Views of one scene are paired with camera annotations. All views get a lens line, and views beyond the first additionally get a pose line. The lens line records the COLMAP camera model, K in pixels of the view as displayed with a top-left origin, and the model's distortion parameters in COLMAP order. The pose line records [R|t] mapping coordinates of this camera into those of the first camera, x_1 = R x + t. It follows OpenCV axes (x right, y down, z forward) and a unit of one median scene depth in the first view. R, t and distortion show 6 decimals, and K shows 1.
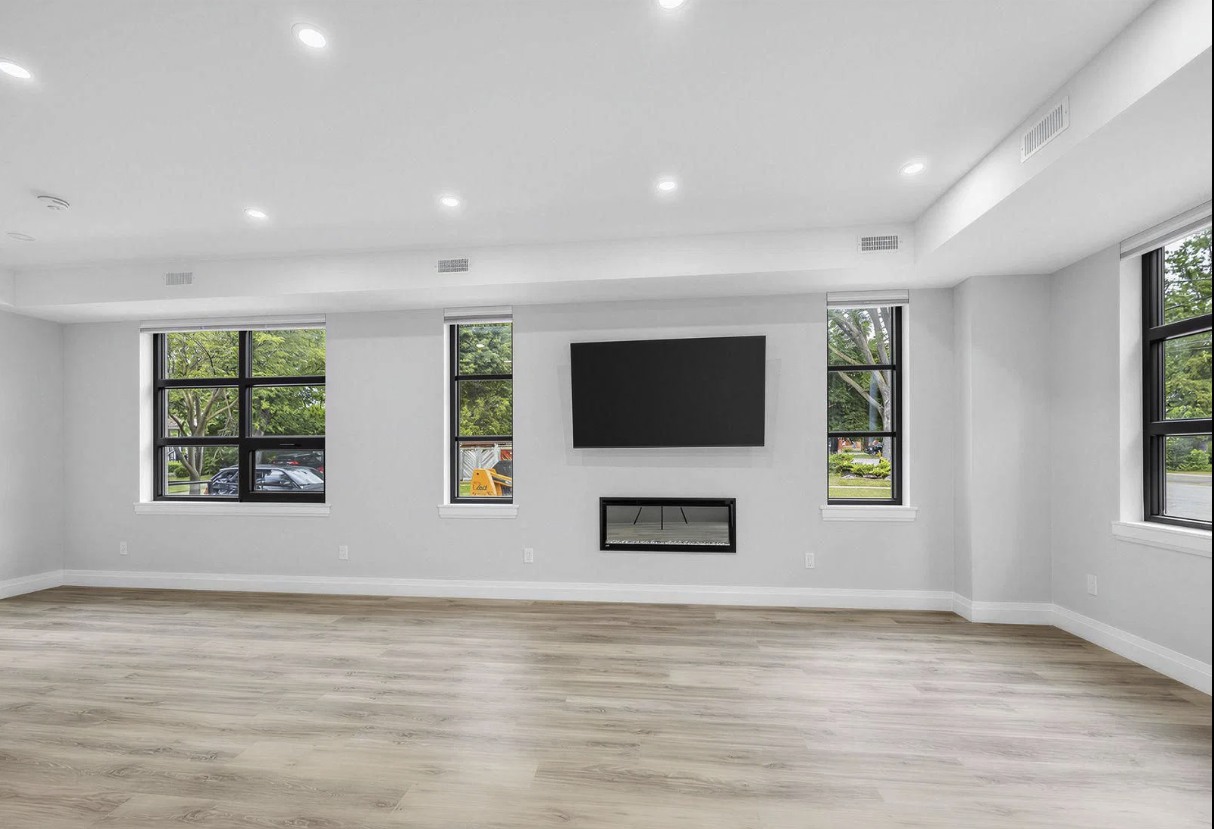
lens RADIAL K [[513.3, 0, 637.1], [0, 513.3, 453.6], [0, 0, 1]] dist [0.001615, 0.000157]
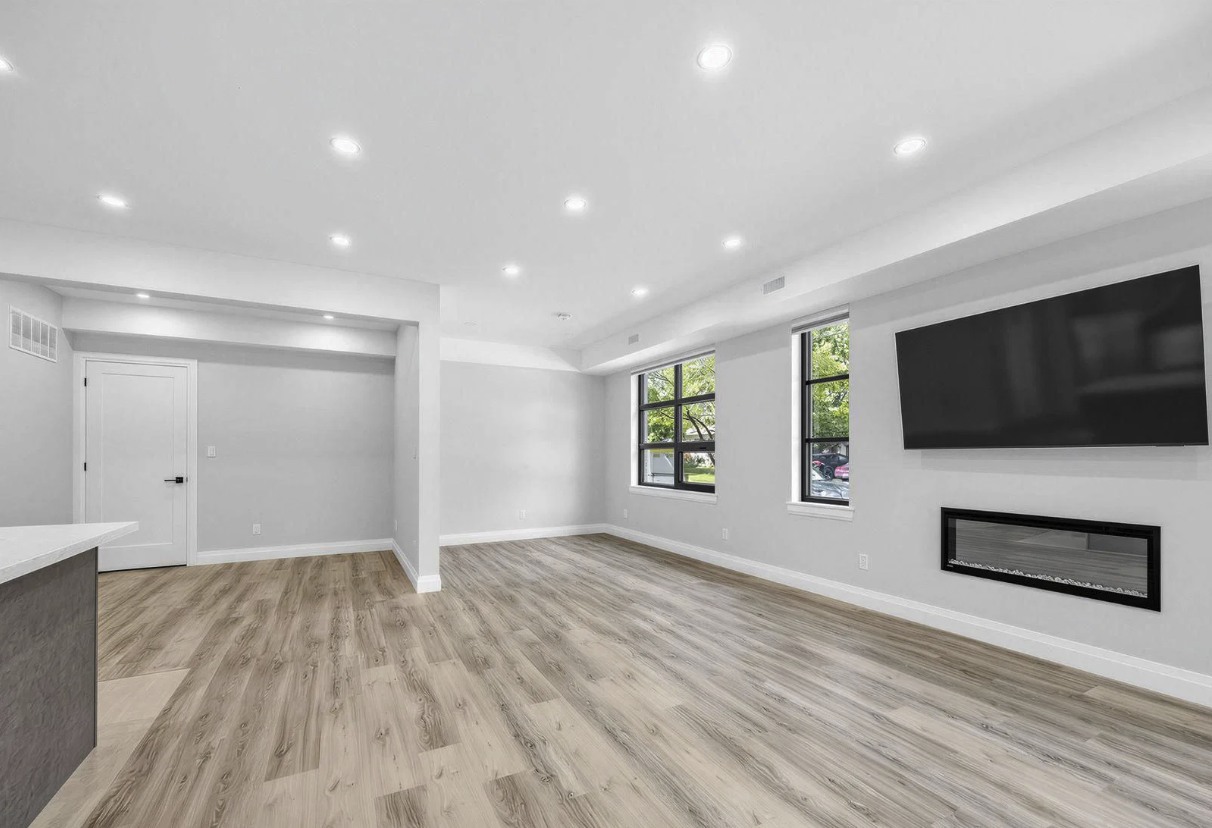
lens RADIAL K [[525.9, 0, 602.5], [0, 525.9, 461.8], [0, 0, 1]] dist [-0.001276, -0.000269]
pose [[0.550734, 0.015218, -0.834542, 0.352106], [-0.002074, 0.999856, 0.016864, -0.003212], [0.834678, -0.007557, 0.550686, 0.059372]]
